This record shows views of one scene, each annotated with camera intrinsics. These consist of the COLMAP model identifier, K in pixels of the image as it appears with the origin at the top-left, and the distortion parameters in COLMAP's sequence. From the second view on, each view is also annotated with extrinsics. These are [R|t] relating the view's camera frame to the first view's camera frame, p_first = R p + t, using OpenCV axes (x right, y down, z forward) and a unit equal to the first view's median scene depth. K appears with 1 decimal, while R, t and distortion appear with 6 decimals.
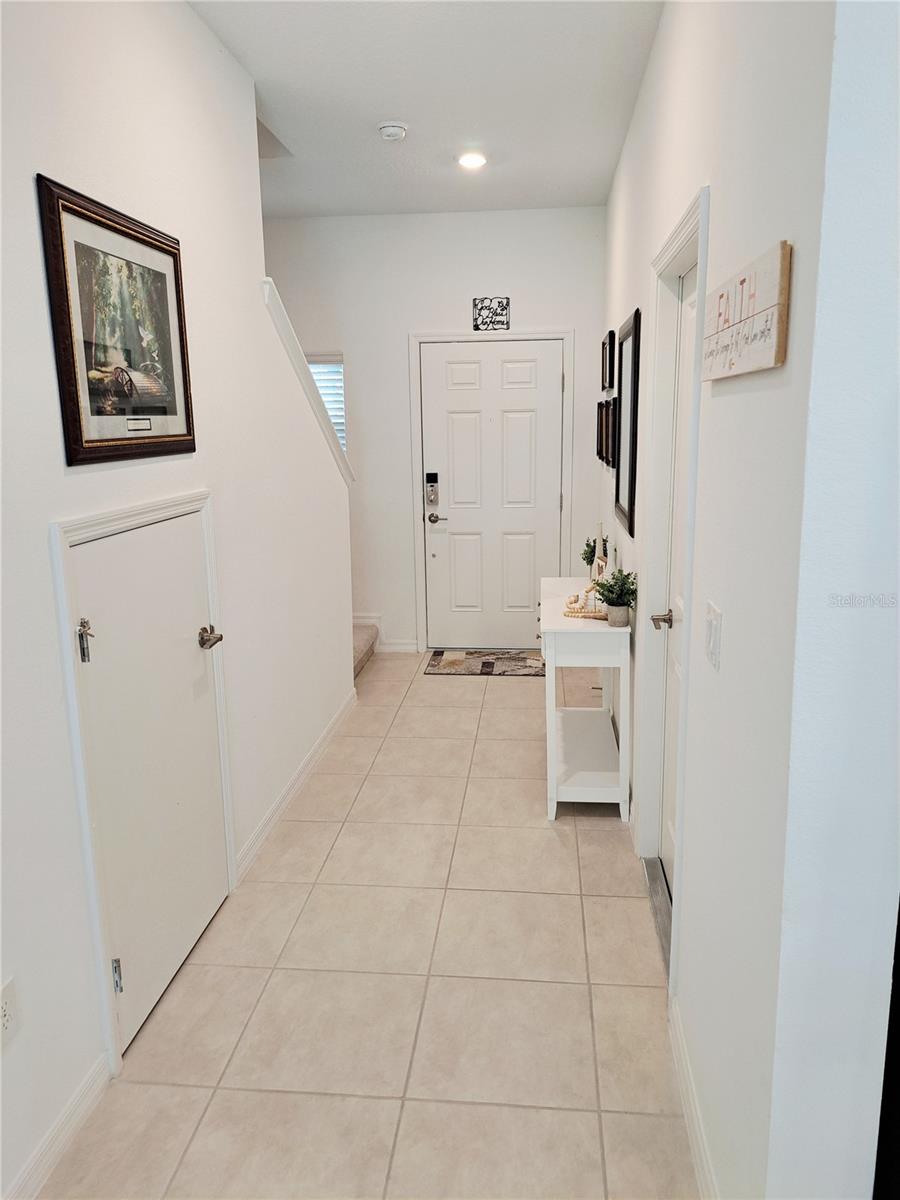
lens RADIAL K [[852.2, 0, 465.0], [0, 852.2, 598.0], [0, 0, 1]] dist [0.073523, -0.091232]
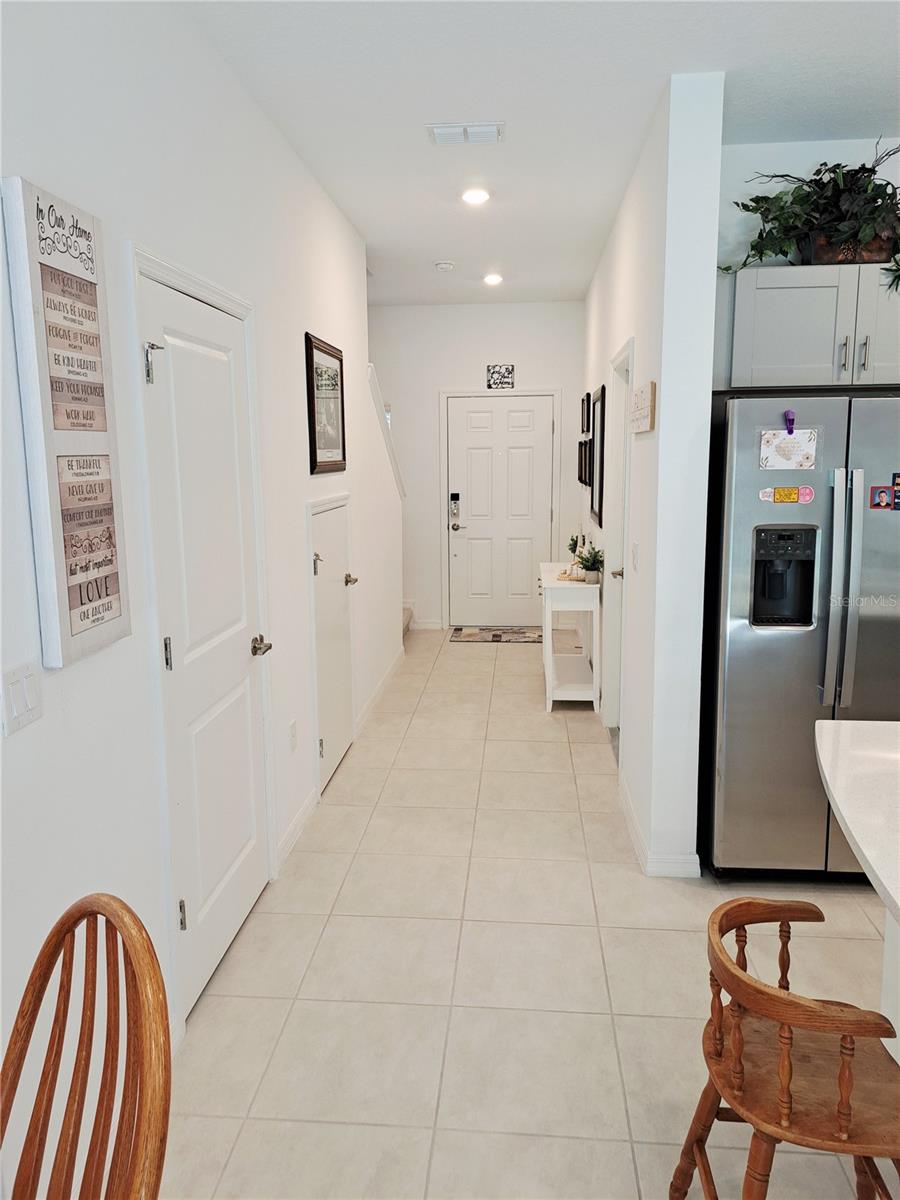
lens RADIAL K [[863.5, 0, 450.0], [0, 863.5, 600.0], [0, 0, 1]] dist [0.104164, -0.105954]
pose [[0.999976, 0.003696, 0.005822, -0.075901], [-0.003456, 0.999163, -0.040756, 0.107313], [-0.005968, 0.040735, 0.999152, -0.490926]]
